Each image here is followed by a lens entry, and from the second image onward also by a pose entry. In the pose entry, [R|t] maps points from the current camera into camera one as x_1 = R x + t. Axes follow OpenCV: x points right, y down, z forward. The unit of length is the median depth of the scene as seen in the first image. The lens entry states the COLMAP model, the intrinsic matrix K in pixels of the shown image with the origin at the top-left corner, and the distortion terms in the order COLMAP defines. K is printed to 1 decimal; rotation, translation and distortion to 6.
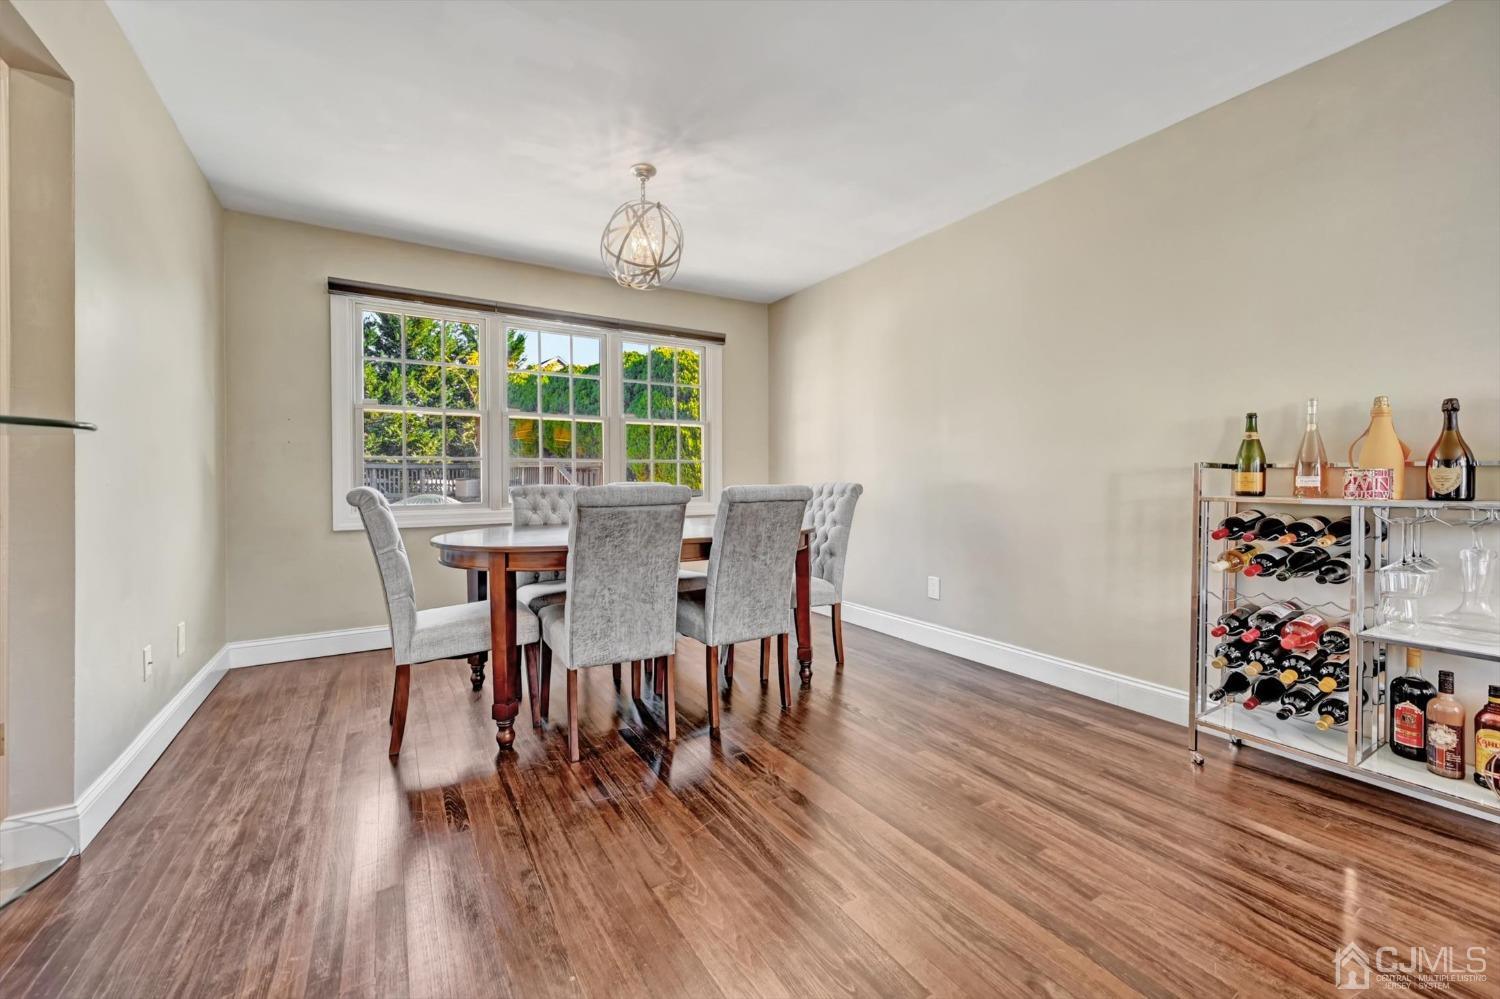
lens RADIAL K [[592.7, 0, 749.0], [0, 592.7, 487.3], [0, 0, 1]] dist [-0.001445, -0.000055]
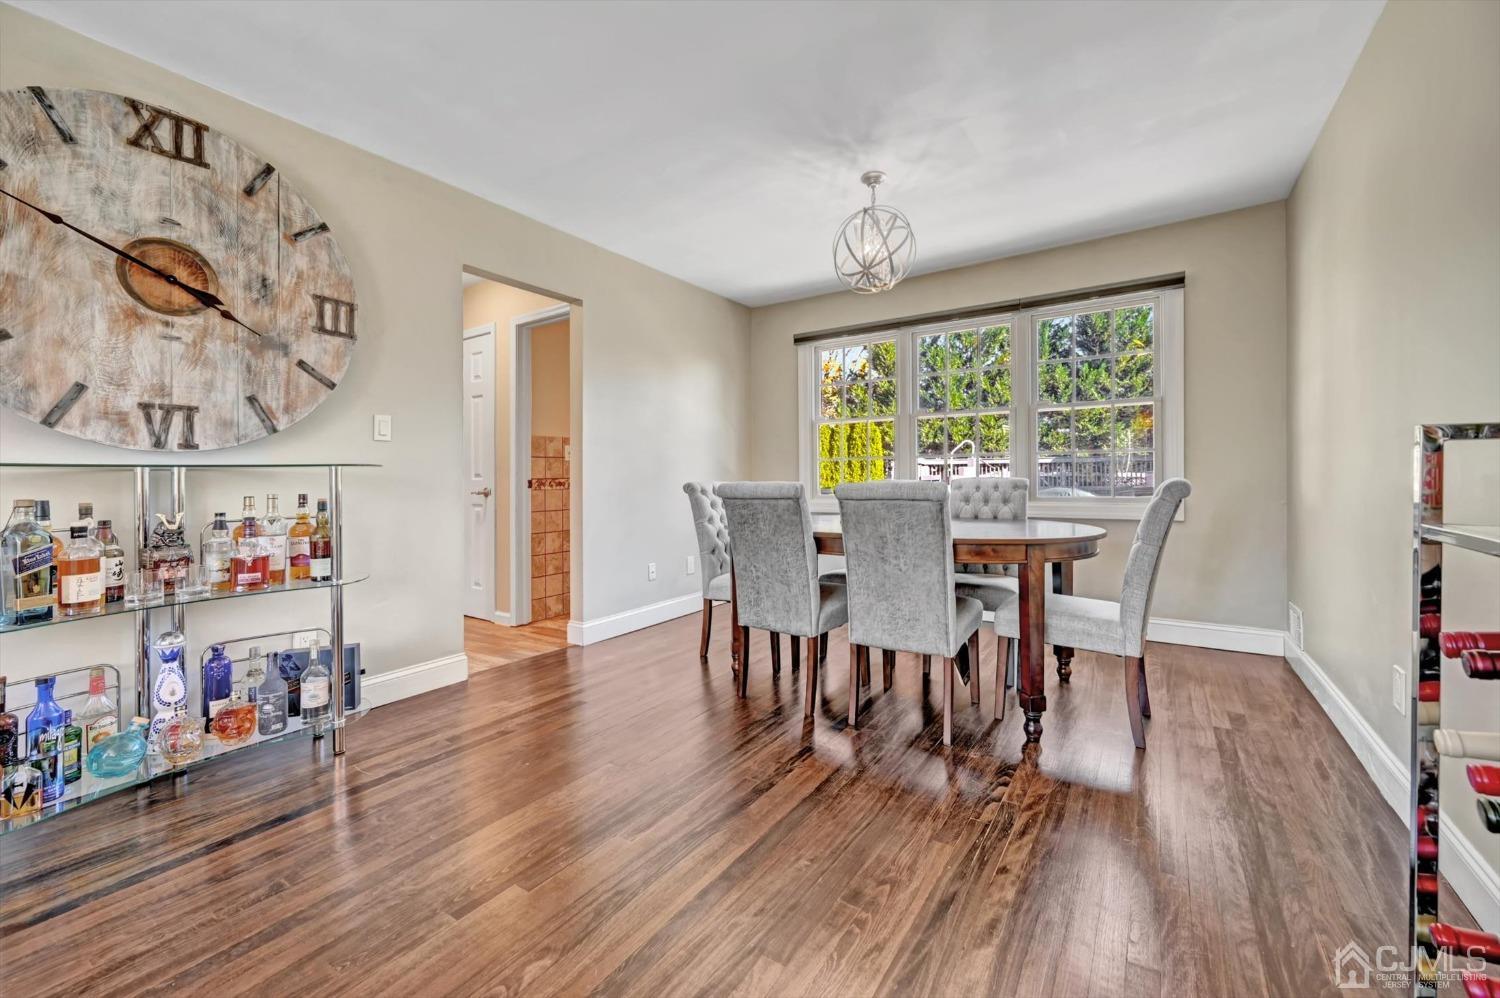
lens RADIAL K [[592.7, 0, 755.0], [0, 592.7, 482.7], [0, 0, 1]] dist [-0.001445, -0.000055]
pose [[0.417887, 0.007415, -0.908469, 0.762268], [-0.003446, 0.999972, 0.006577, -0.008117], [0.908492, 0.000383, 0.417901, 0.424047]]
